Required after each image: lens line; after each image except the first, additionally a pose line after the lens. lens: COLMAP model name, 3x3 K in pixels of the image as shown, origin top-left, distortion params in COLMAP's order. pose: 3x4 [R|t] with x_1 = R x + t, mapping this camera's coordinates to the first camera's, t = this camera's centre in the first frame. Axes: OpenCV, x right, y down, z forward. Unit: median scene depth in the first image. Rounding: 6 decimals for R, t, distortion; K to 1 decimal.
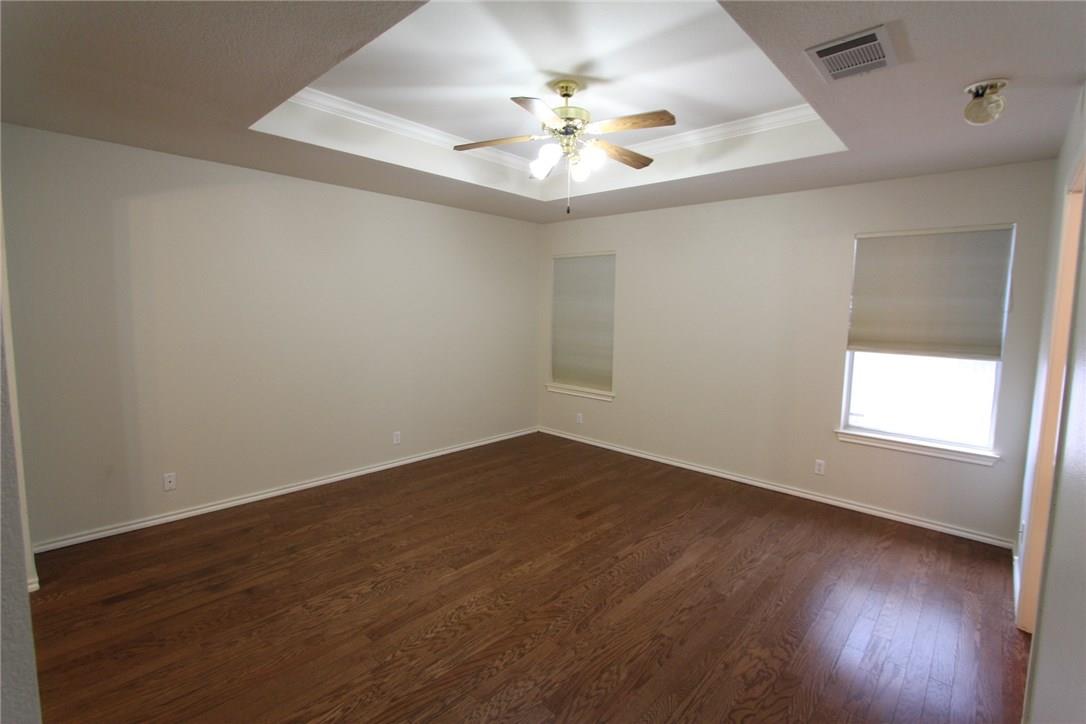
lens RADIAL K [[498.9, 0, 547.3], [0, 498.9, 355.1], [0, 0, 1]] dist [-0.024233, 0.005936]
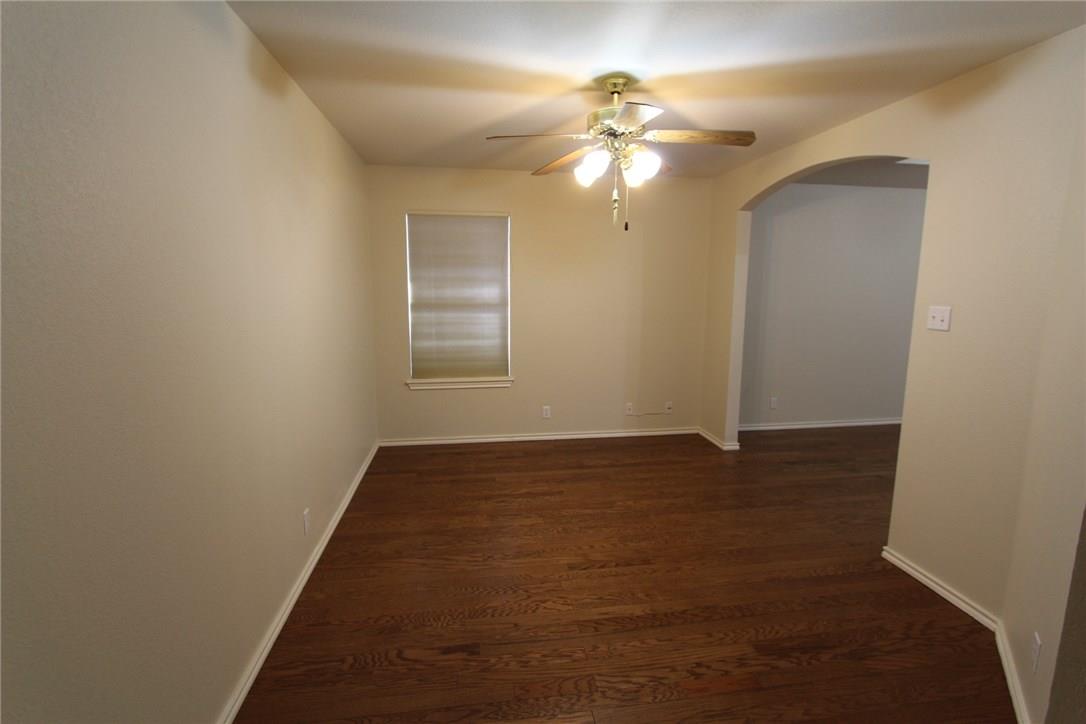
lens RADIAL K [[498.9, 0, 547.3], [0, 498.9, 355.1], [0, 0, 1]] dist [-0.024233, 0.005936]
pose [[0.781200, 0.078486, -0.619327, -0.487466], [-0.048593, 0.996700, 0.065016, 0.055288], [0.622386, -0.020696, 0.782437, -0.815742]]
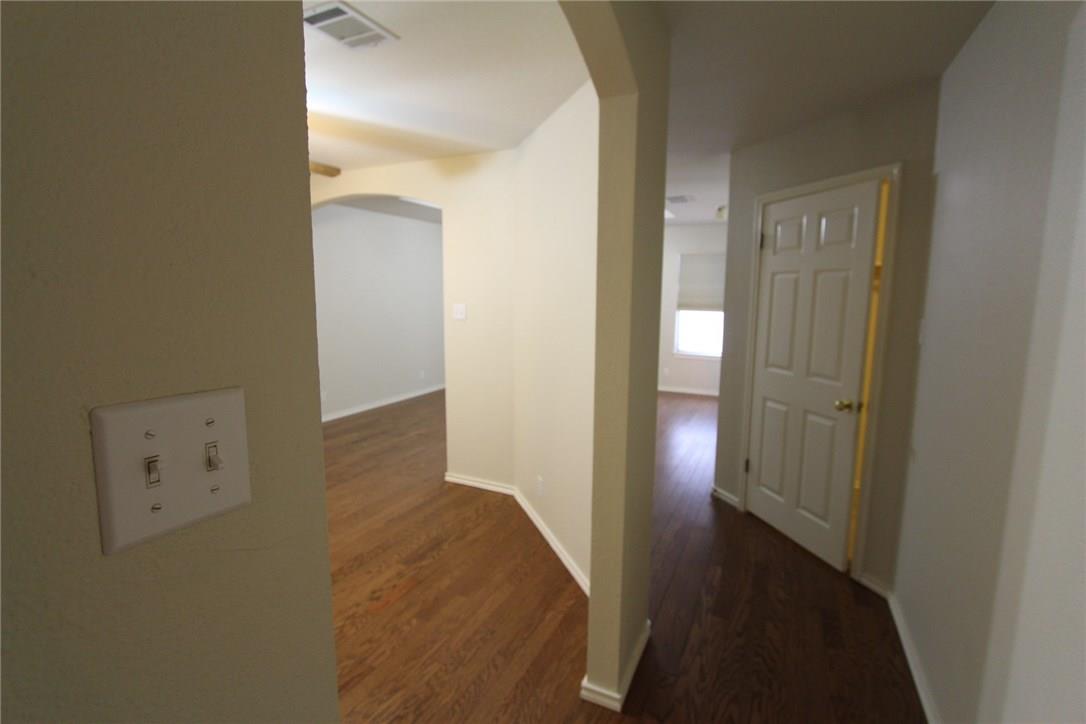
lens RADIAL K [[498.9, 0, 547.3], [0, 498.9, 355.1], [0, 0, 1]] dist [-0.024233, 0.005936]
pose [[0.956528, -0.047810, 0.287696, -0.668910], [0.035504, 0.998224, 0.047842, 0.075358], [-0.289472, -0.035548, 0.956526, -1.081678]]
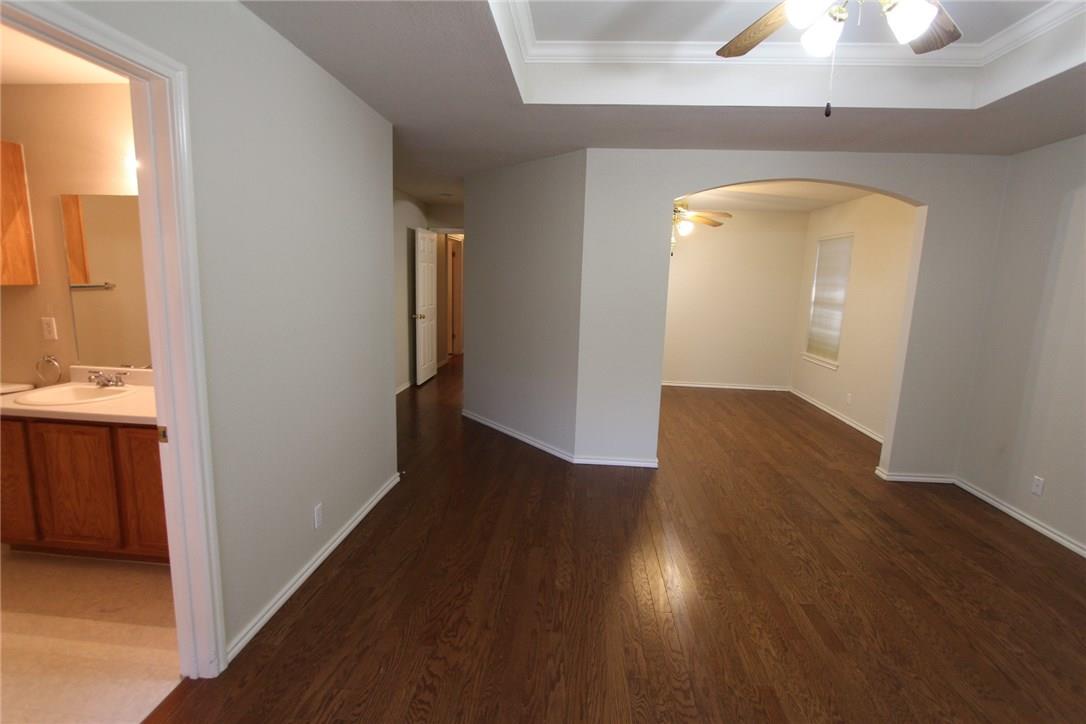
lens RADIAL K [[498.9, 0, 547.3], [0, 498.9, 355.1], [0, 0, 1]] dist [-0.024233, 0.005936]
pose [[-0.785493, 0.050436, -0.616812, 0.724750], [-0.105939, 0.971004, 0.214308, -0.120114], [0.609736, 0.233682, -0.757374, 1.439474]]
